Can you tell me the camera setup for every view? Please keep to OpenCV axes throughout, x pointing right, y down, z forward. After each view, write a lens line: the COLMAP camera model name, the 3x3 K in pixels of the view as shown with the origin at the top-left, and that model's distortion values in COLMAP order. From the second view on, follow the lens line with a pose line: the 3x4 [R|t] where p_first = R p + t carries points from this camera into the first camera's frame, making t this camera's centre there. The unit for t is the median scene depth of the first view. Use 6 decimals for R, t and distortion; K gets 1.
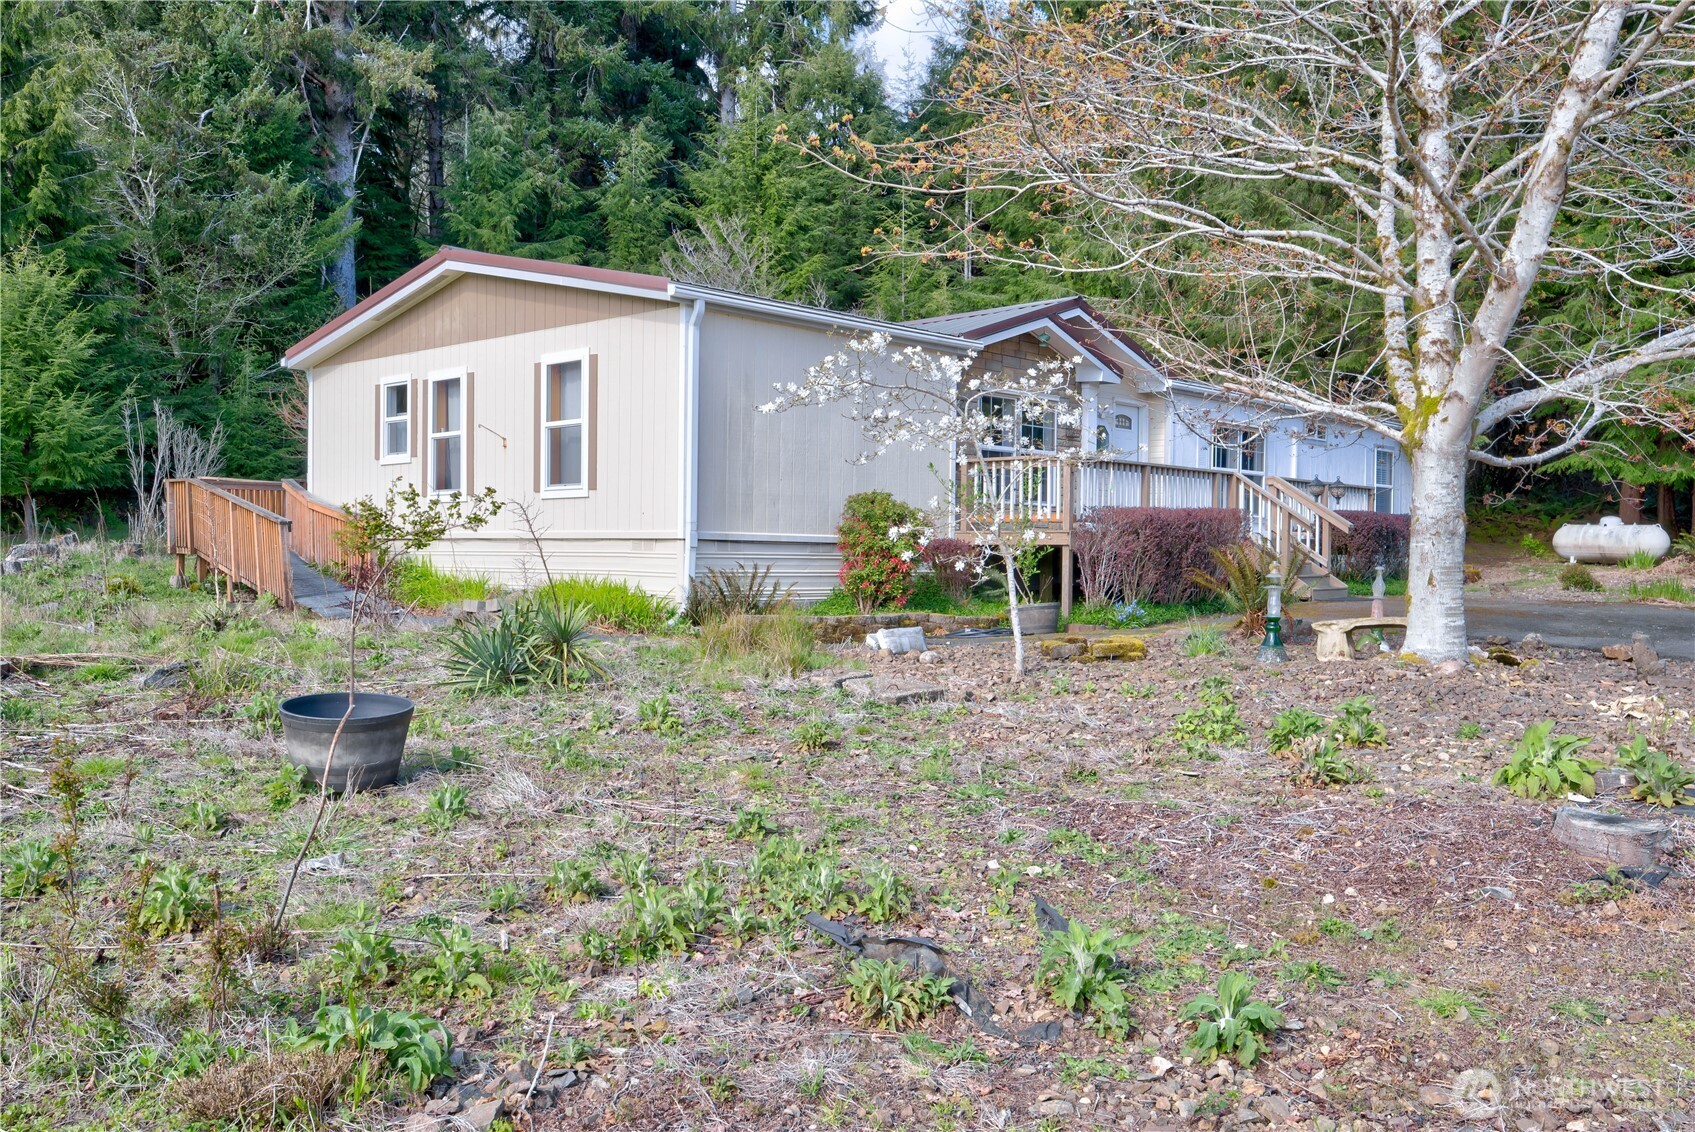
lens RADIAL K [[1408.6, 0, 850.5], [0, 1408.6, 575.0], [0, 0, 1]] dist [0.010010, 0.011932]
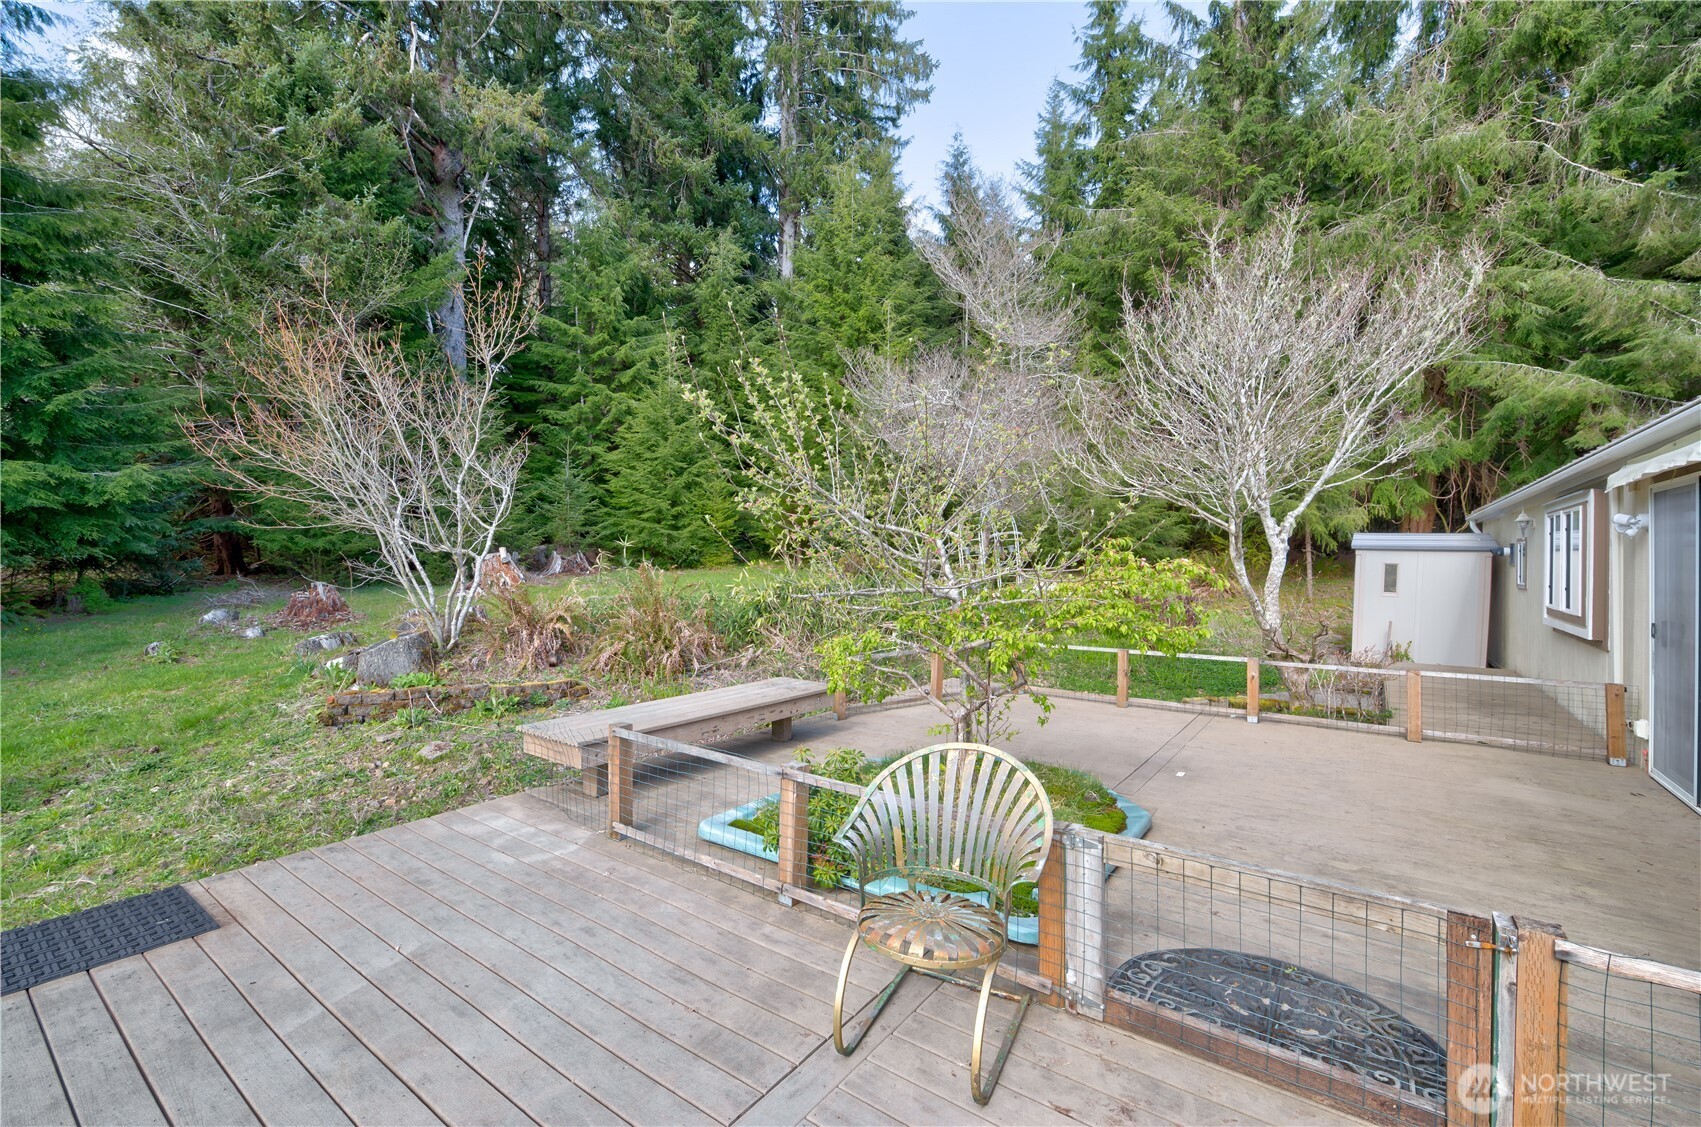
lens RADIAL K [[723.3, 0, 850.5], [0, 723.3, 563.4], [0, 0, 1]] dist [0.000816, -0.001582]
pose [[0.993444, -0.004533, 0.114228, -0.146451], [0.005386, 0.999960, -0.007154, -0.047452], [-0.114191, 0.007722, 0.993429, 0.491795]]
